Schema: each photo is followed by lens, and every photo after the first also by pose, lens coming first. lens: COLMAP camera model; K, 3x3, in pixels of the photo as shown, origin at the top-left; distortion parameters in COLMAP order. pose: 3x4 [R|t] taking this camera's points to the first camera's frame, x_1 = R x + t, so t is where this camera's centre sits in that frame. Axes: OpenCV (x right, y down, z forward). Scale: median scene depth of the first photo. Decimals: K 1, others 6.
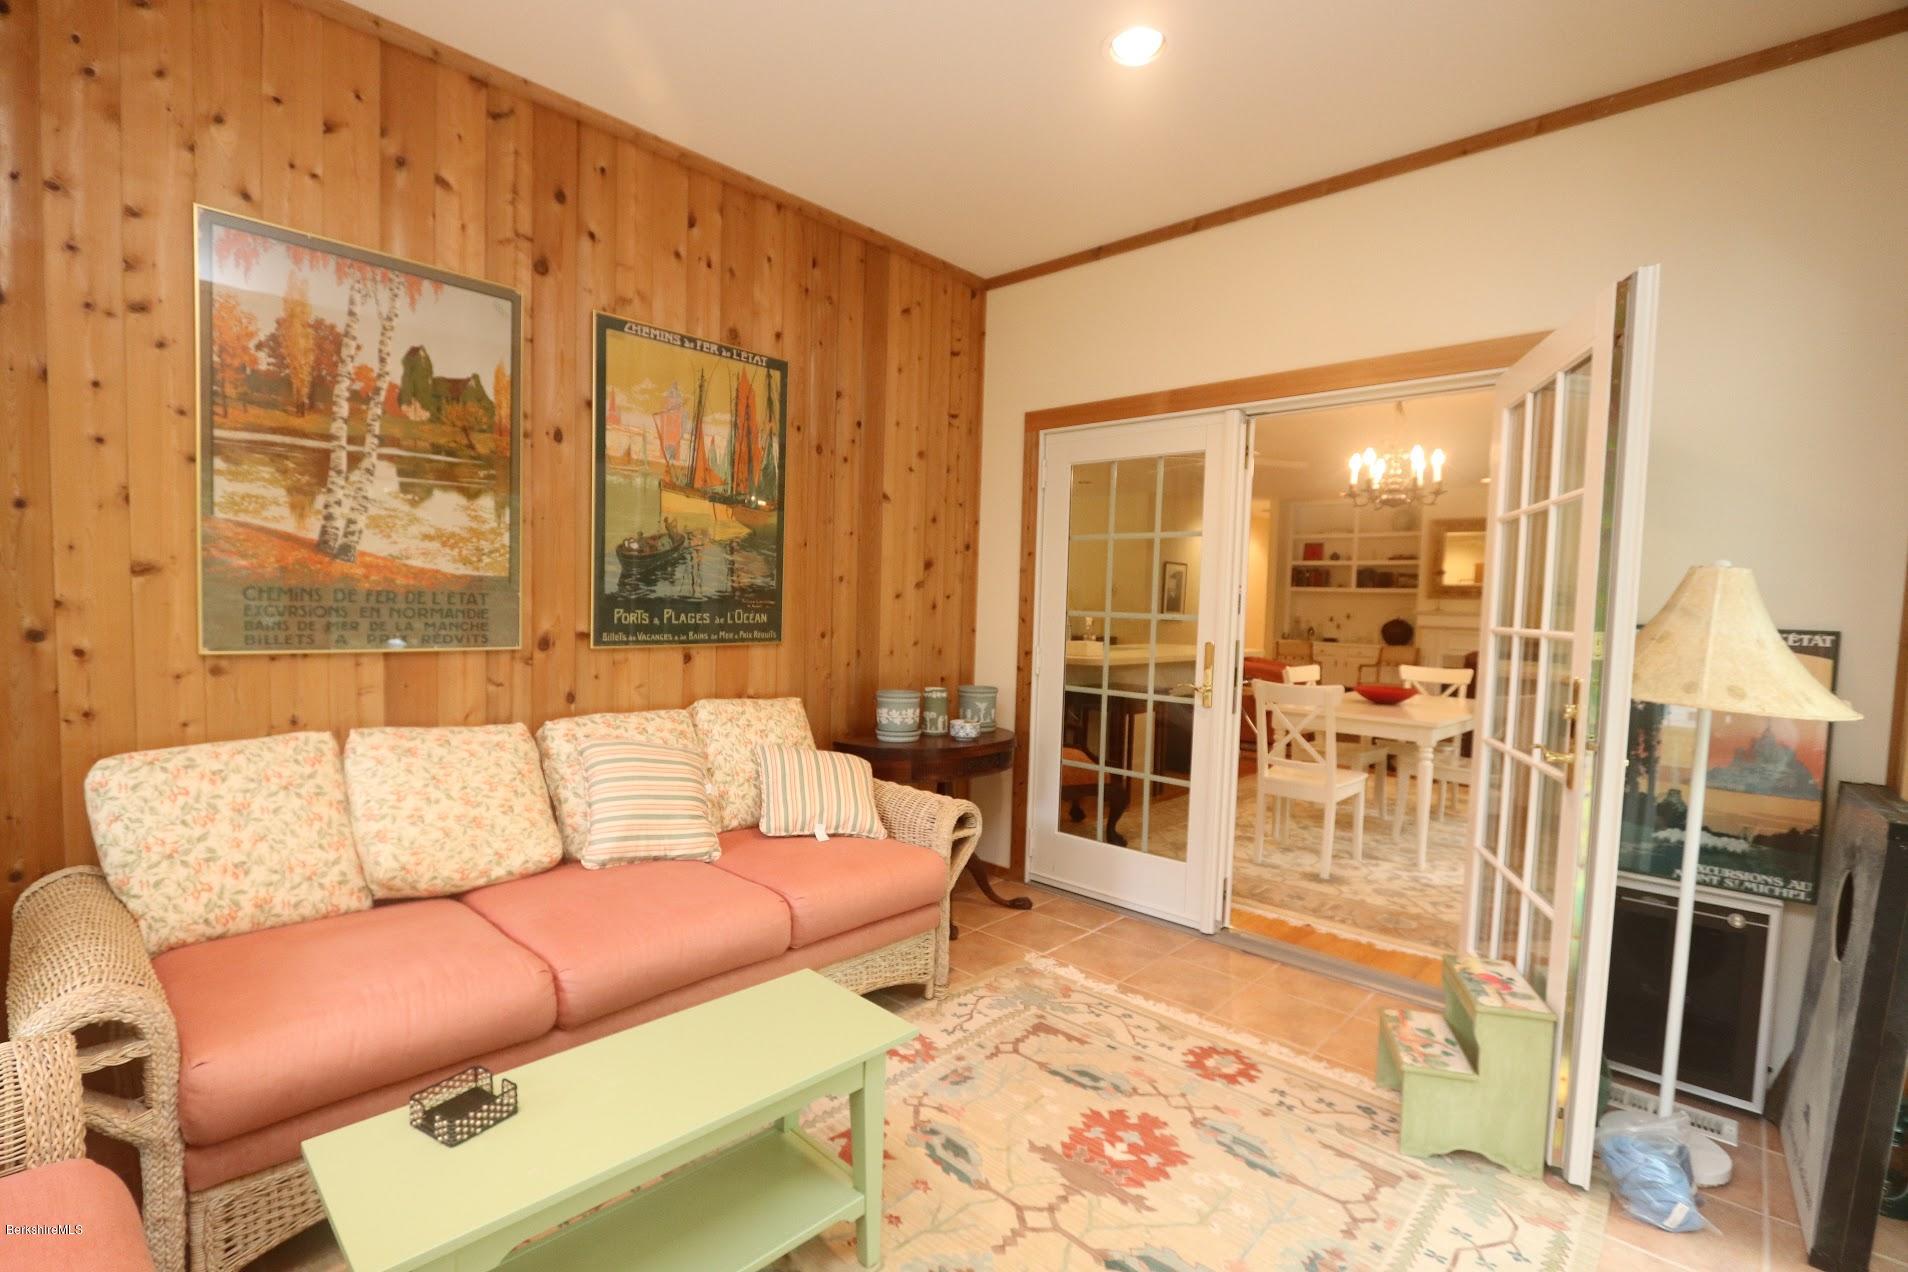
lens RADIAL K [[874.5, 0, 941.7], [0, 874.5, 652.1], [0, 0, 1]] dist [-0.012535, 0.001642]
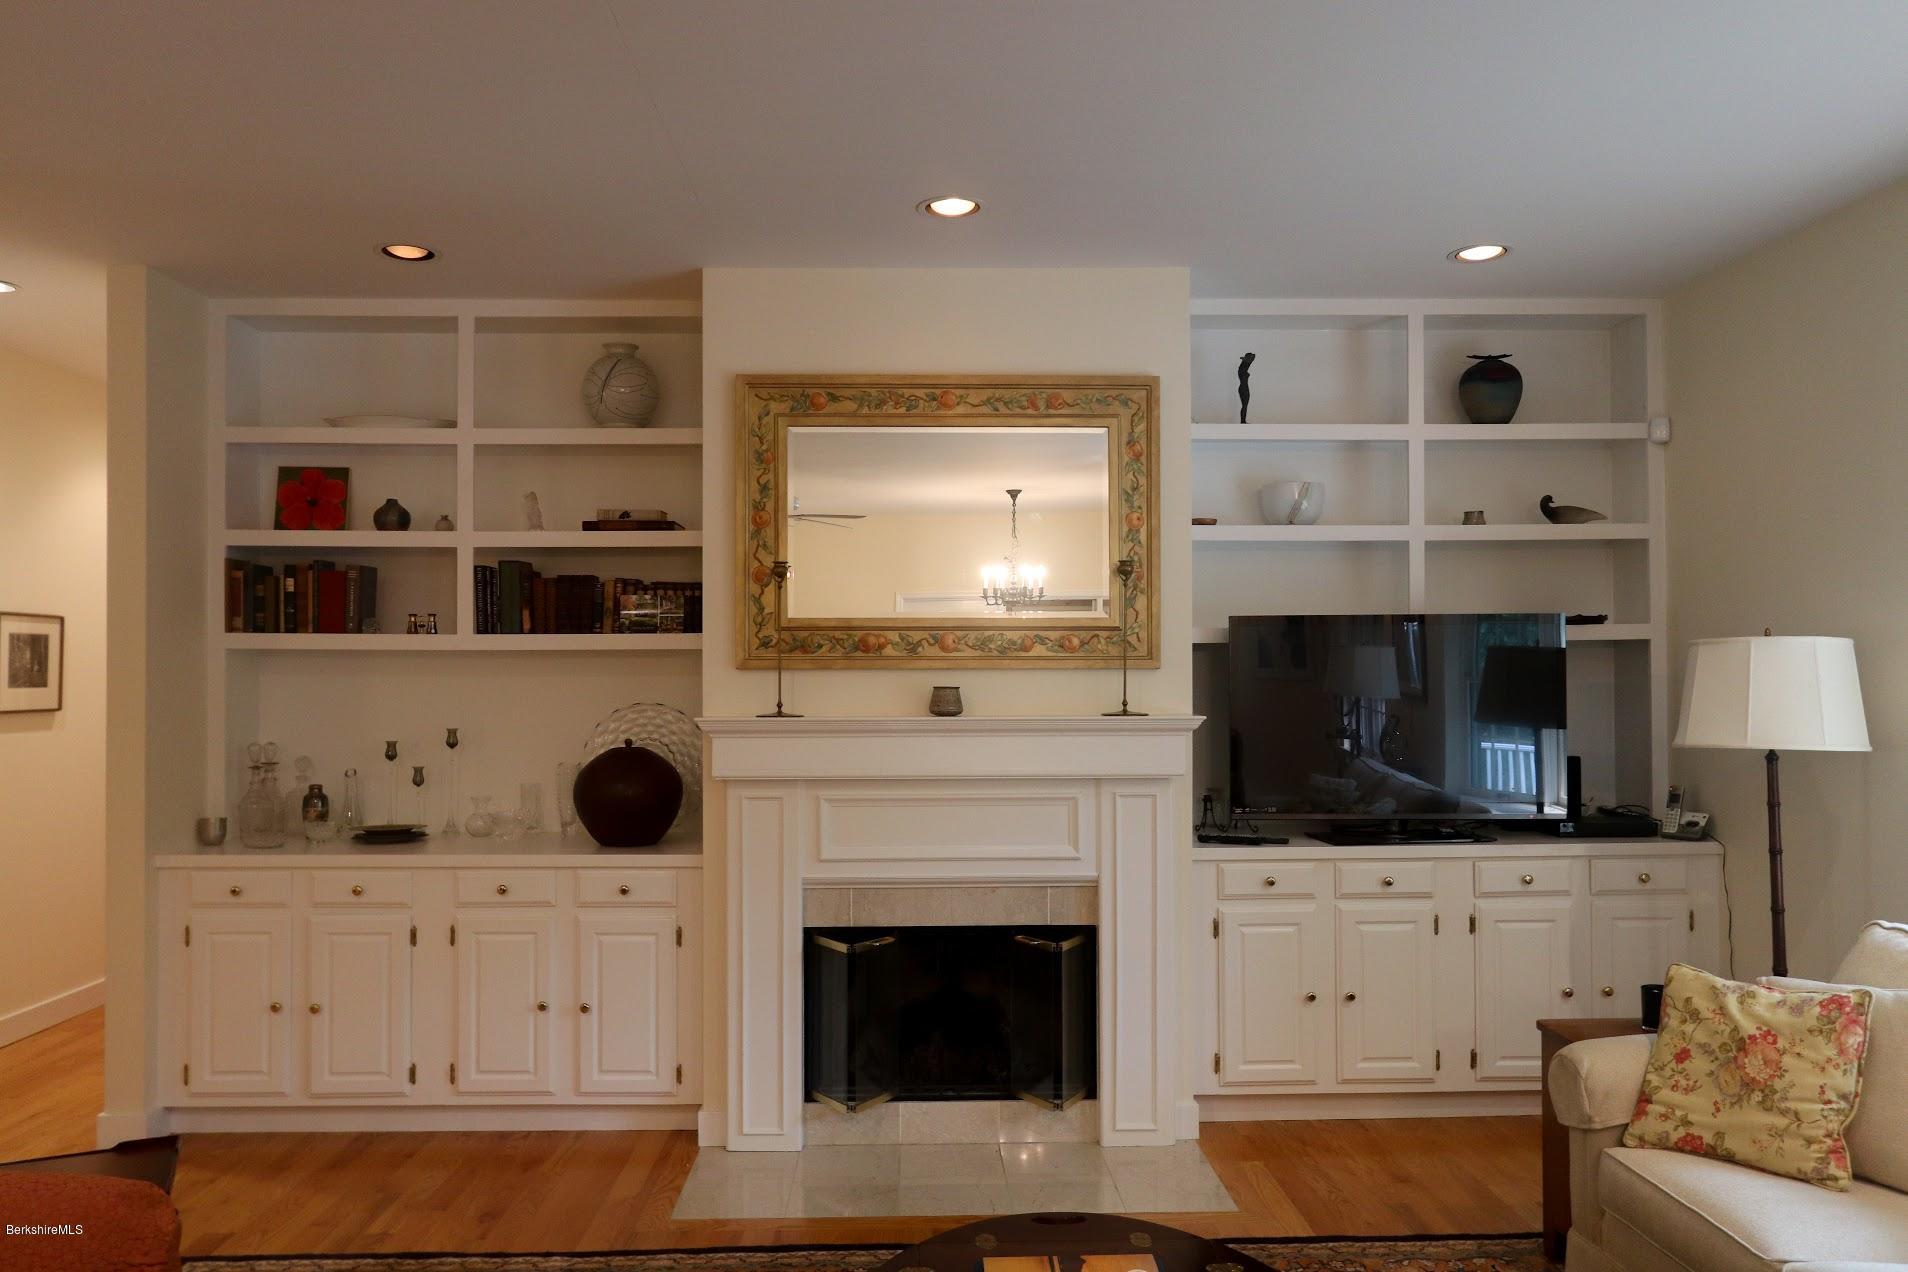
lens RADIAL K [[1383.6, 0, 944.0], [0, 1383.6, 658.1], [0, 0, 1]] dist [-0.004532, 0.009556]
pose [[0.710263, -0.021540, 0.703607, 0.280993], [0.062207, 0.997542, -0.032256, -0.043879], [-0.701183, 0.066680, 0.709857, 0.603339]]
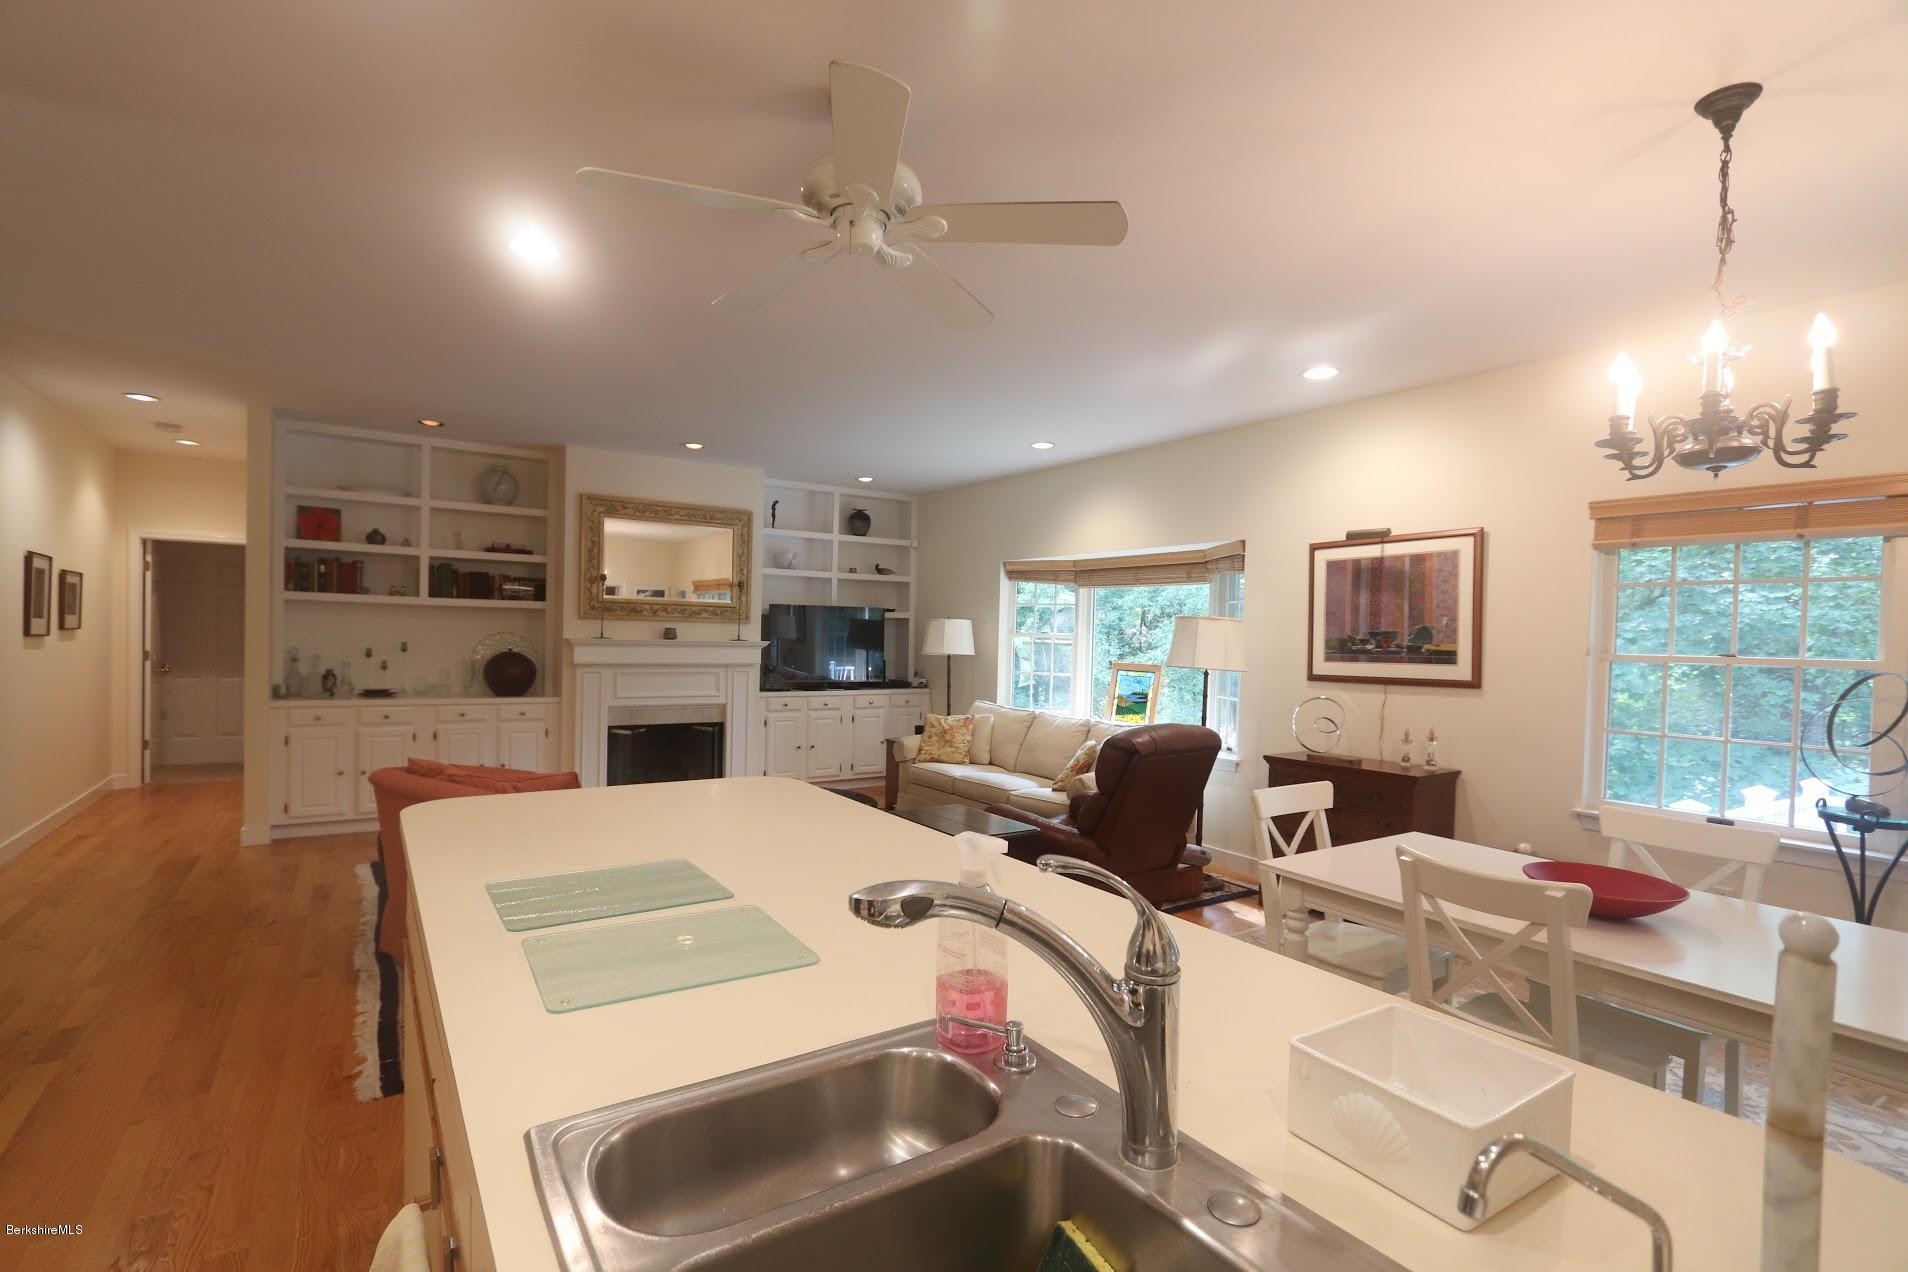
lens RADIAL K [[874.5, 0, 941.7], [0, 874.5, 652.1], [0, 0, 1]] dist [-0.012535, 0.001642]
pose [[0.224632, -0.039756, 0.973632, 0.003798], [0.038369, 0.998753, 0.031930, -0.043718], [-0.973688, 0.030185, 0.225877, 0.555731]]
